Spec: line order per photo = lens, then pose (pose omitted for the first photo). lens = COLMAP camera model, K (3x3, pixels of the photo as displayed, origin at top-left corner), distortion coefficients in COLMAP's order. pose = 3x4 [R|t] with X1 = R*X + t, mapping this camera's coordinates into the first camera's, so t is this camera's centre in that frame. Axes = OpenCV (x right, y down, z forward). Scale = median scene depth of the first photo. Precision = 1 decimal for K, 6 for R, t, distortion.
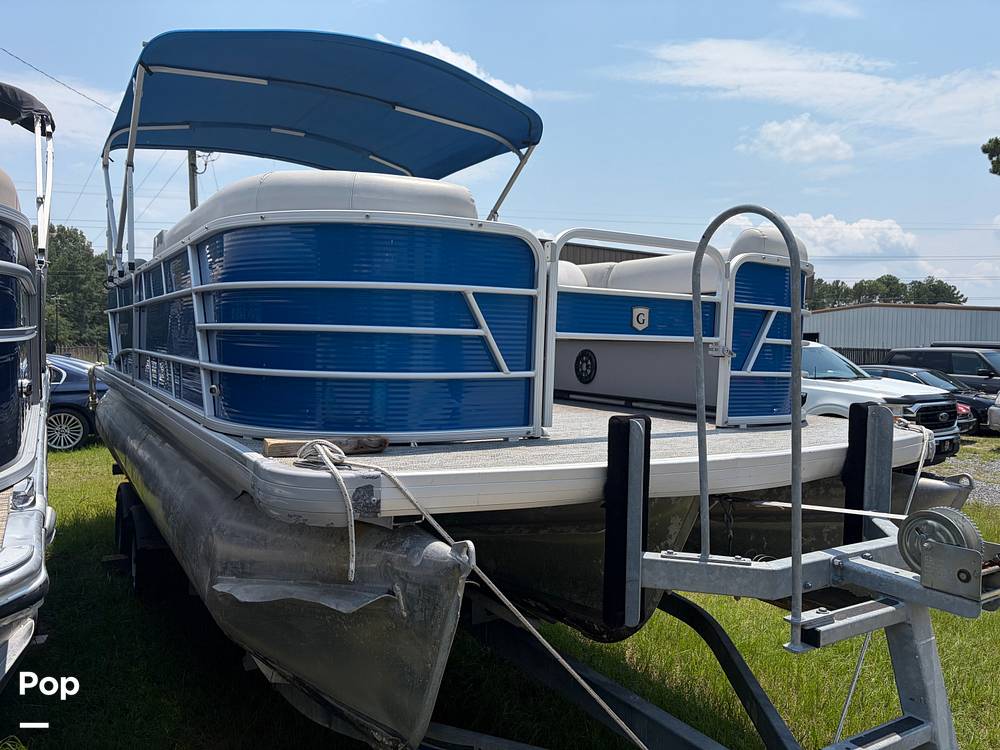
lens RADIAL K [[762.3, 0, 499.5], [0, 762.3, 385.2], [0, 0, 1]] dist [0.048023, -0.003653]
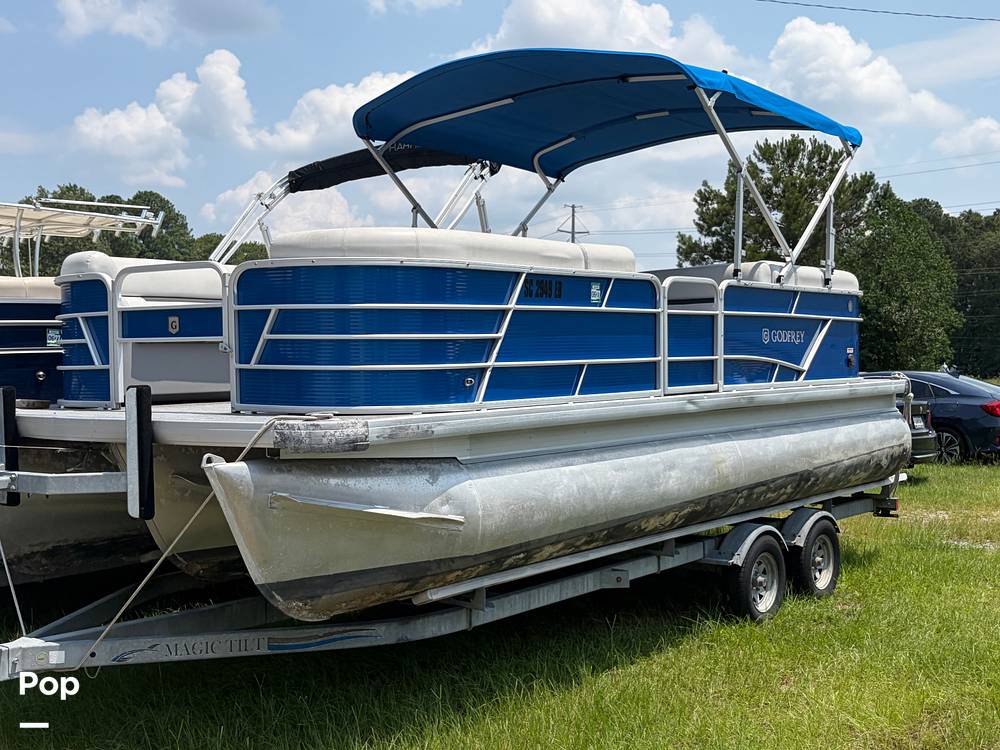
lens RADIAL K [[1255.3, 0, 500.0], [0, 1255.3, 375.0], [0, 0, 1]] dist [-0.002471, -0.042630]
pose [[0.370340, -0.008743, -0.928855, 2.412637], [-0.032585, 0.999218, -0.022397, 0.029934], [0.928325, 0.038561, 0.369766, 0.718560]]
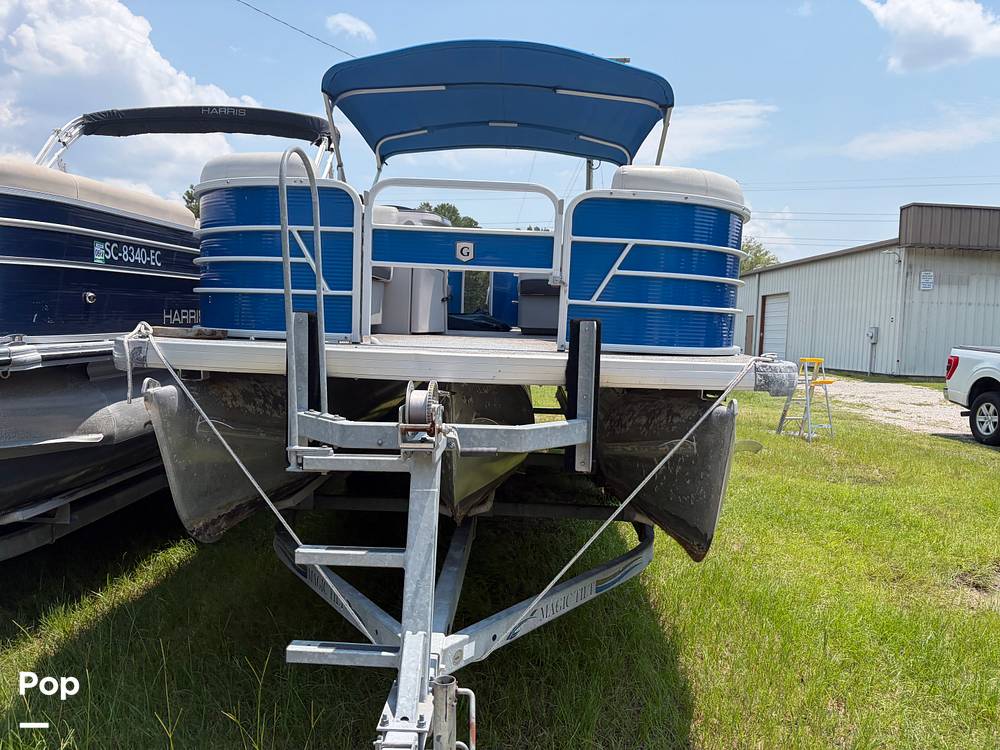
lens RADIAL K [[762.3, 0, 499.5], [0, 762.3, 385.2], [0, 0, 1]] dist [0.048023, -0.003653]
pose [[0.841775, 0.056340, -0.536881, 0.877046], [-0.049529, 0.998405, 0.027116, 0.085996], [0.537552, 0.003766, 0.843222, 0.025282]]
